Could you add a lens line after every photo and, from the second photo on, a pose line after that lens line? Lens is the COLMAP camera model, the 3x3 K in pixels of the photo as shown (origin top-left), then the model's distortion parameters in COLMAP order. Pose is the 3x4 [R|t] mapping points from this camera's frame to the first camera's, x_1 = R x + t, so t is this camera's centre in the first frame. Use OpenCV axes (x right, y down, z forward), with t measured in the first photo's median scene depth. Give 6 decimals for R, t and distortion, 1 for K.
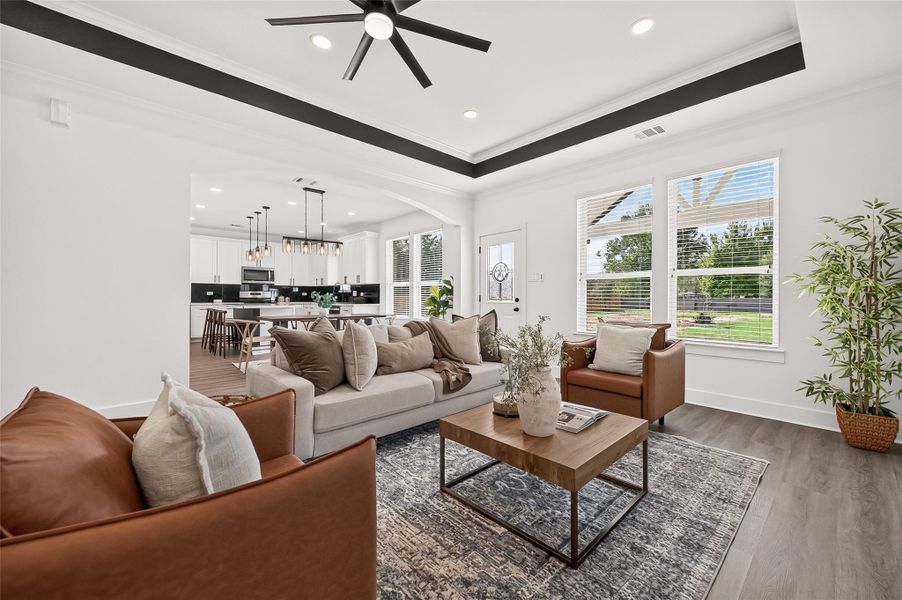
lens RADIAL K [[352.2, 0, 453.0], [0, 352.2, 301.4], [0, 0, 1]] dist [0.000241, 0.000024]
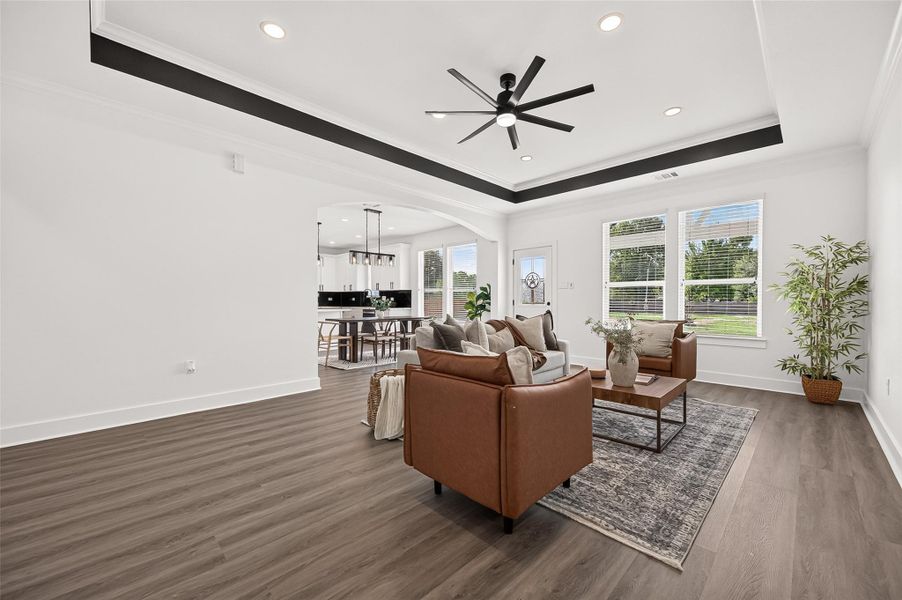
lens RADIAL K [[350.3, 0, 444.4], [0, 350.3, 309.5], [0, 0, 1]] dist [-0.000478, -0.000111]
pose [[0.999546, -0.003941, 0.029871, -0.378603], [0.003617, 0.999934, 0.010894, 0.002739], [-0.029912, -0.010781, 0.999494, -0.350405]]
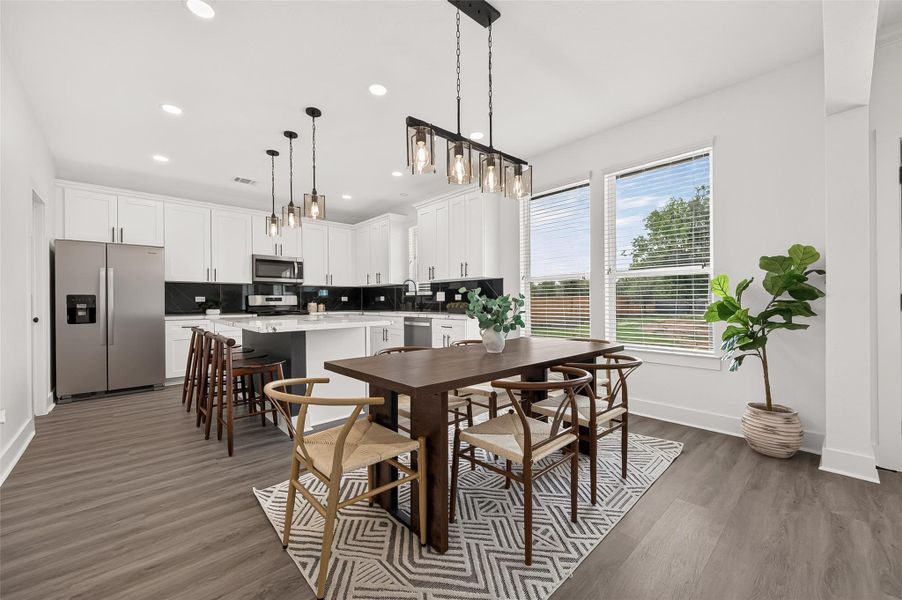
lens RADIAL K [[360.7, 0, 448.3], [0, 360.7, 304.1], [0, 0, 1]] dist [-0.000096, -0.000003]
pose [[0.999816, -0.014345, -0.012719, -0.825646], [0.014291, 0.999889, -0.004254, -0.018979], [0.012778, 0.004072, 0.999910, 1.243436]]
